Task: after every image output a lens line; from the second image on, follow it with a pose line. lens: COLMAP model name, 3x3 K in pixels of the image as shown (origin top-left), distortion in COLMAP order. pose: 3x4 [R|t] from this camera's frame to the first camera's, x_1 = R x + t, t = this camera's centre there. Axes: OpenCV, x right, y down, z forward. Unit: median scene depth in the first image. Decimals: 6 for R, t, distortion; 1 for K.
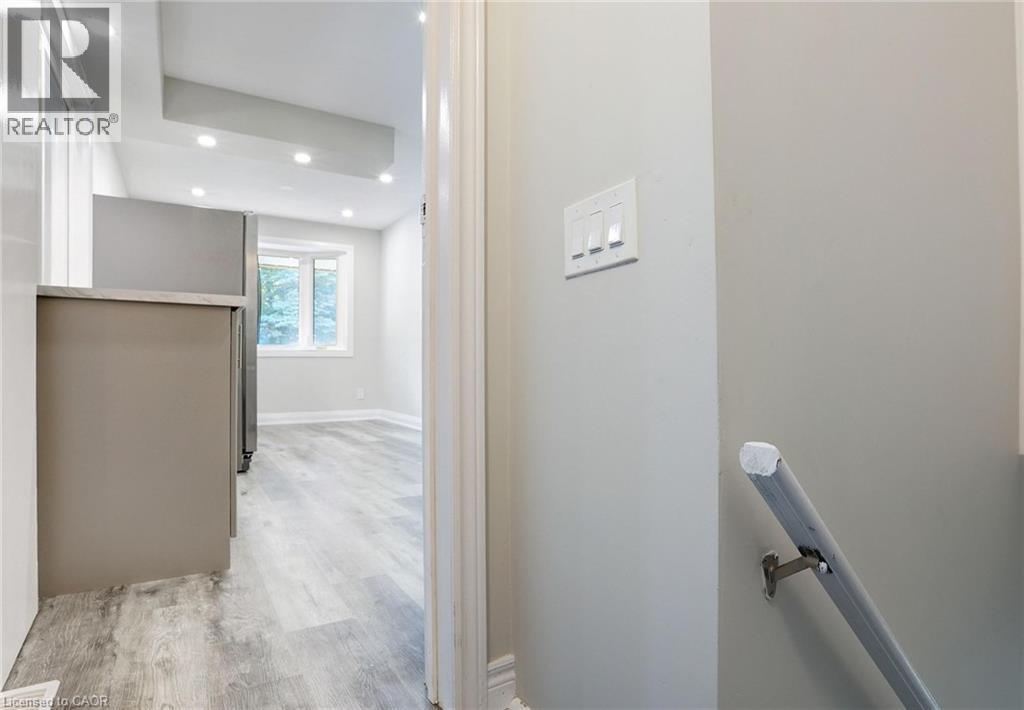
lens RADIAL K [[521.9, 0, 512.0], [0, 521.9, 355.0], [0, 0, 1]] dist [-0.000995, -0.000155]
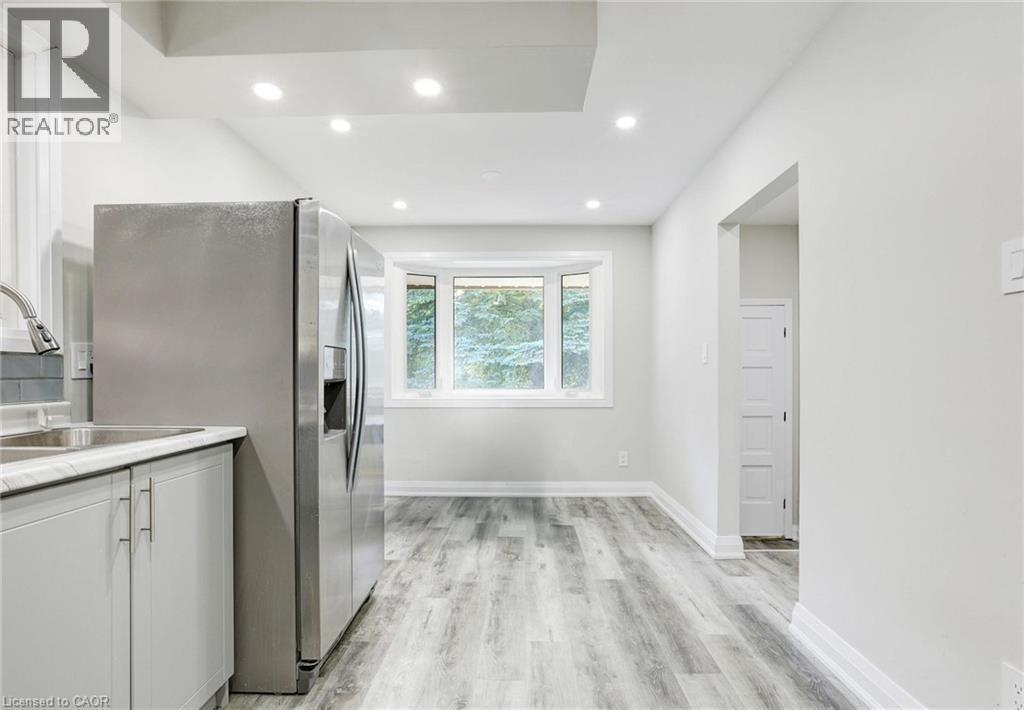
lens RADIAL K [[521.9, 0, 512.0], [0, 521.9, 355.0], [0, 0, 1]] dist [-0.000995, -0.000155]
pose [[0.830771, -0.007616, -0.556563, -0.021633], [-0.003652, 0.999810, -0.019133, -0.054178], [0.556603, 0.017928, 0.830585, 0.337488]]
